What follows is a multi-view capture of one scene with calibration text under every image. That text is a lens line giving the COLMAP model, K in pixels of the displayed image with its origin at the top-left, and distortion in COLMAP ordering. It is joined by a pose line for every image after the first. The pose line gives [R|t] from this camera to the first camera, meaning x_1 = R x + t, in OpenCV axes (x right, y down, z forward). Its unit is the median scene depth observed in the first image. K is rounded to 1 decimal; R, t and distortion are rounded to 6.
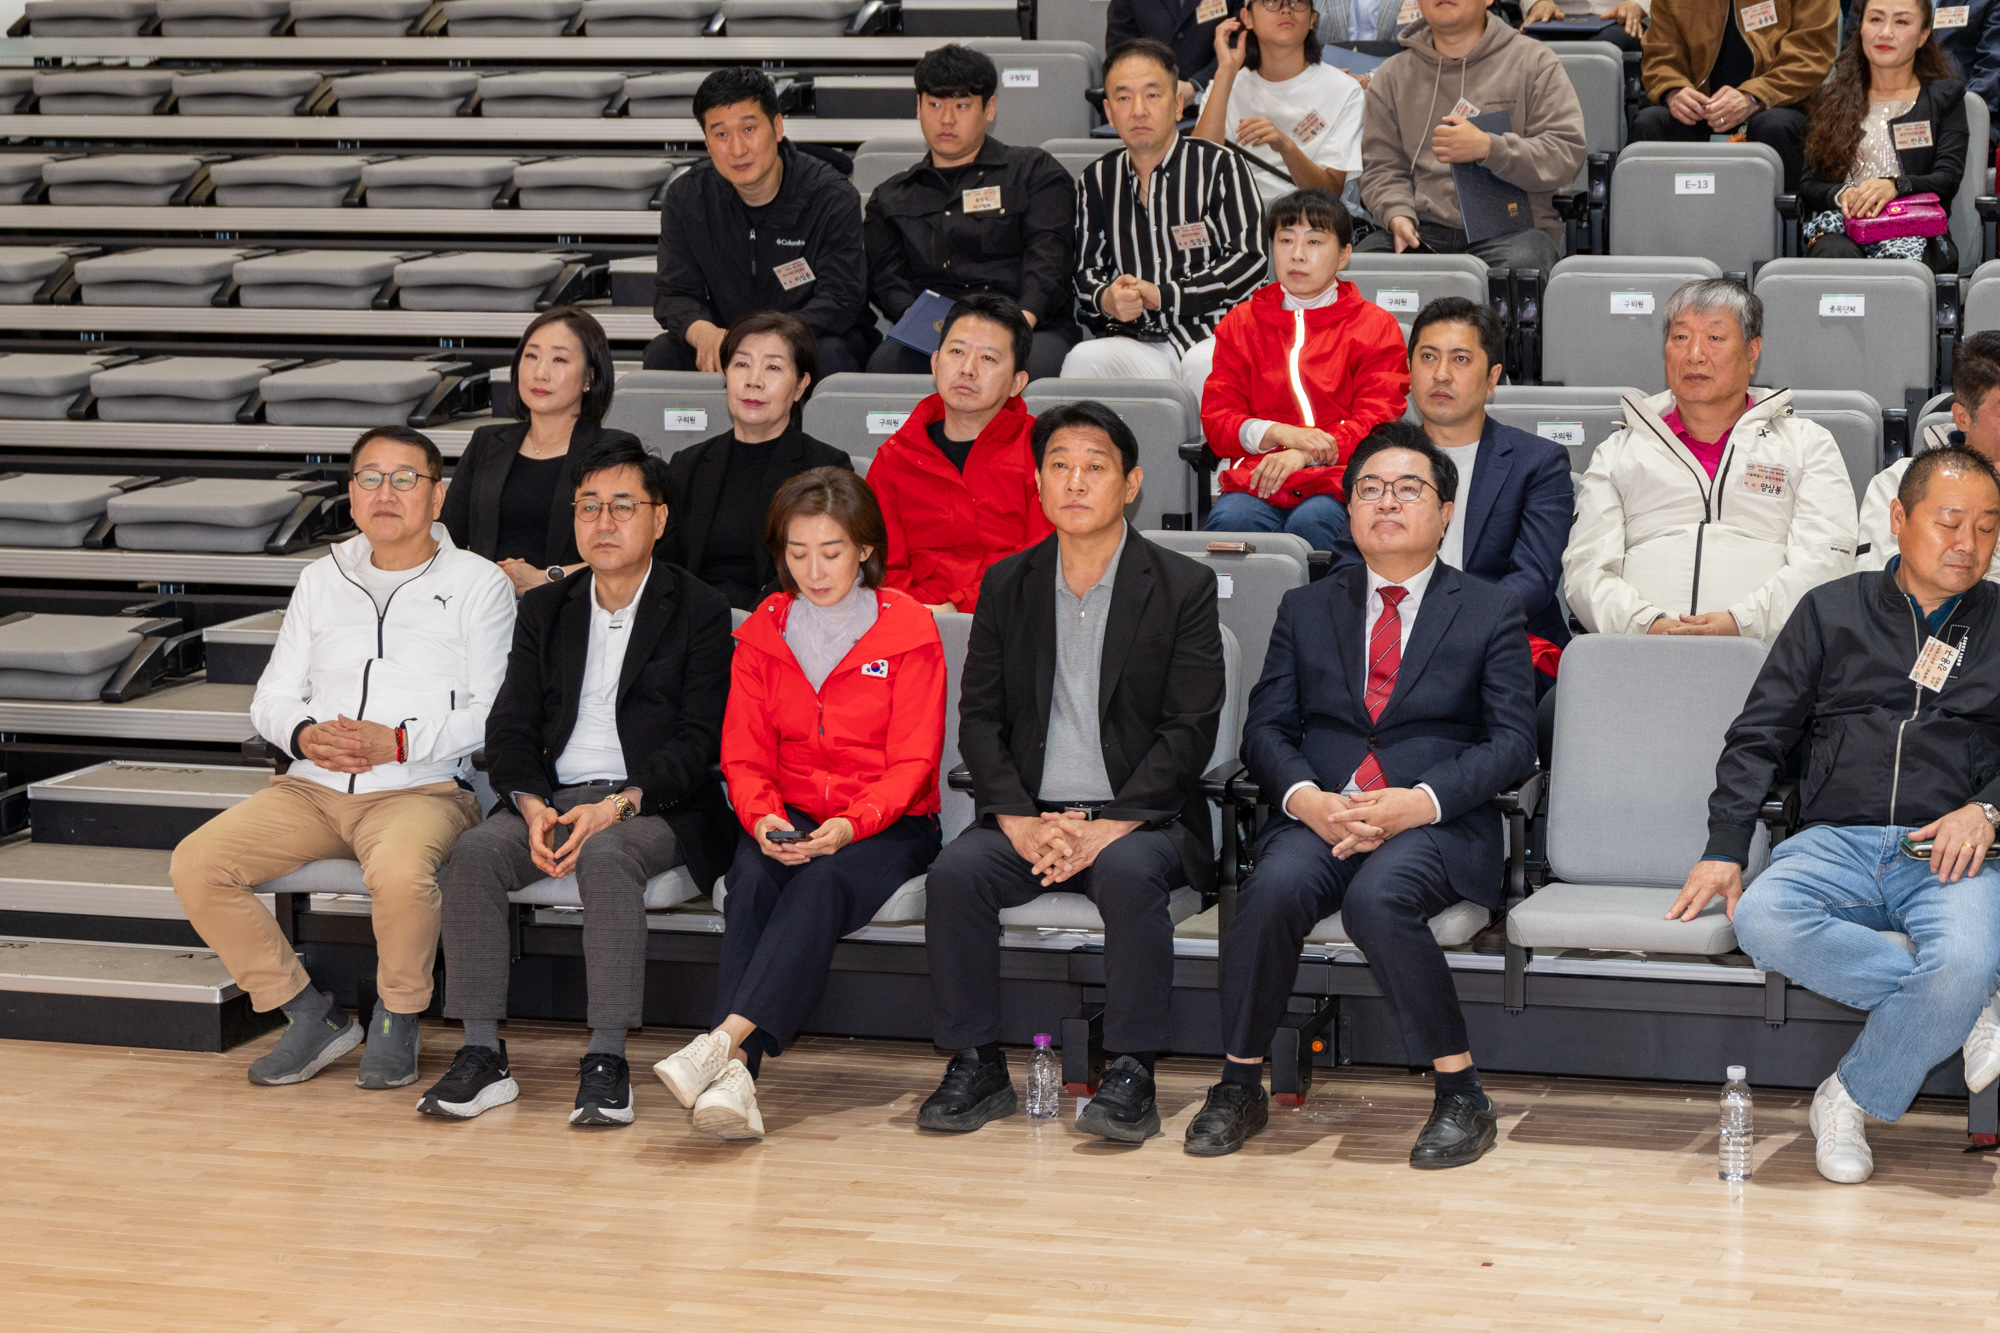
lens RADIAL K [[4365.9, 0, 979.7], [0, 4365.9, 674.6], [0, 0, 1]] dist [0.022748, 0.000000]
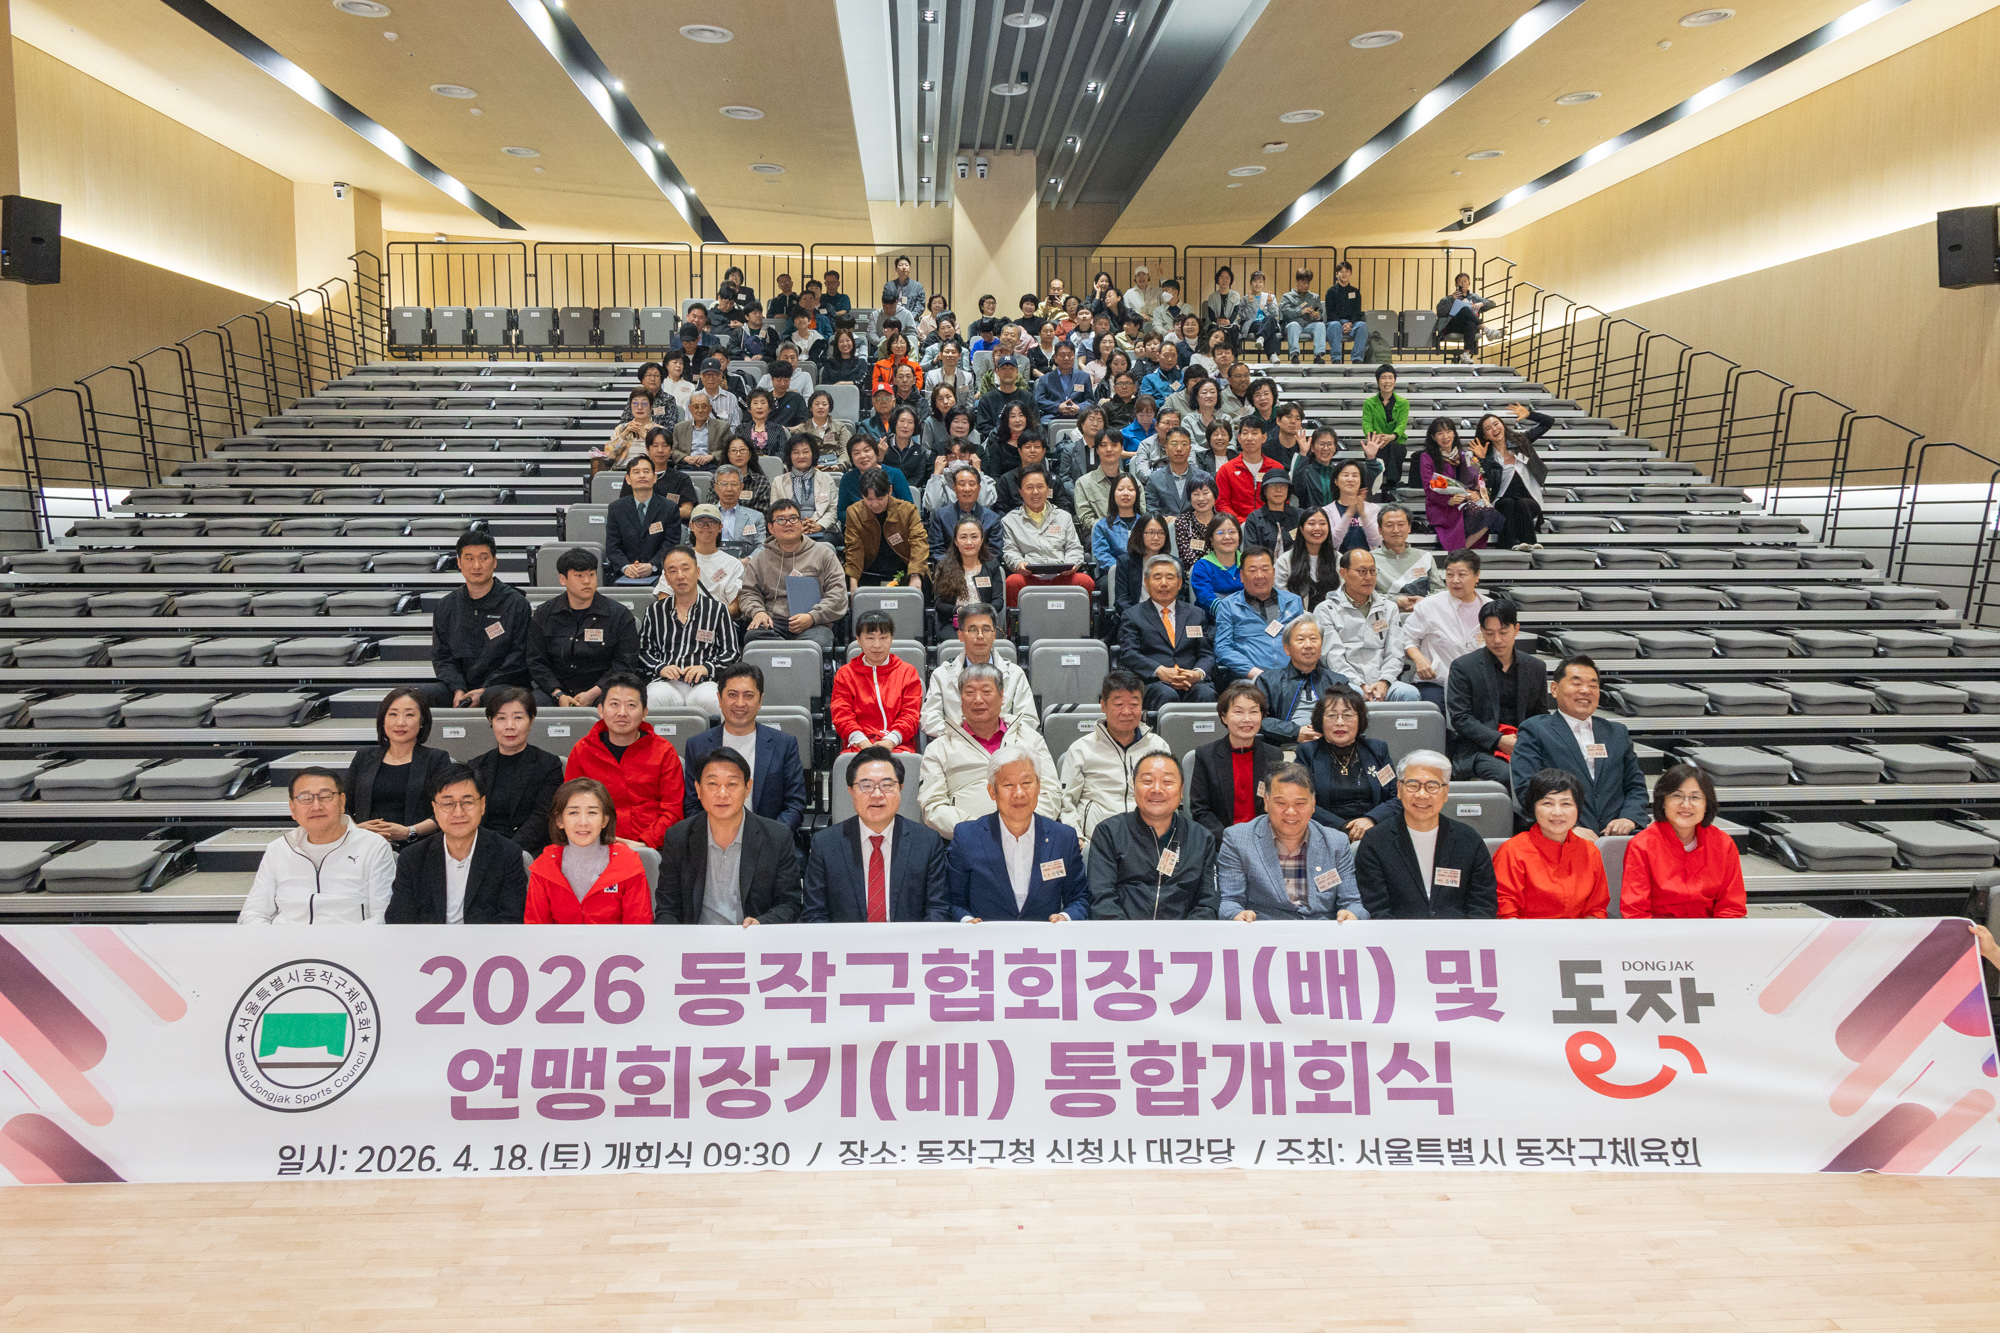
lens RADIAL K [[1479.4, 0, 889.8], [0, 1479.4, 648.5], [0, 0, 1]] dist [0.012610, 0.021345]
pose [[0.956326, -0.027432, 0.291014, -0.066142], [0.045010, 0.997533, -0.053878, -0.045511], [-0.288818, 0.064624, 0.955201, 0.246482]]
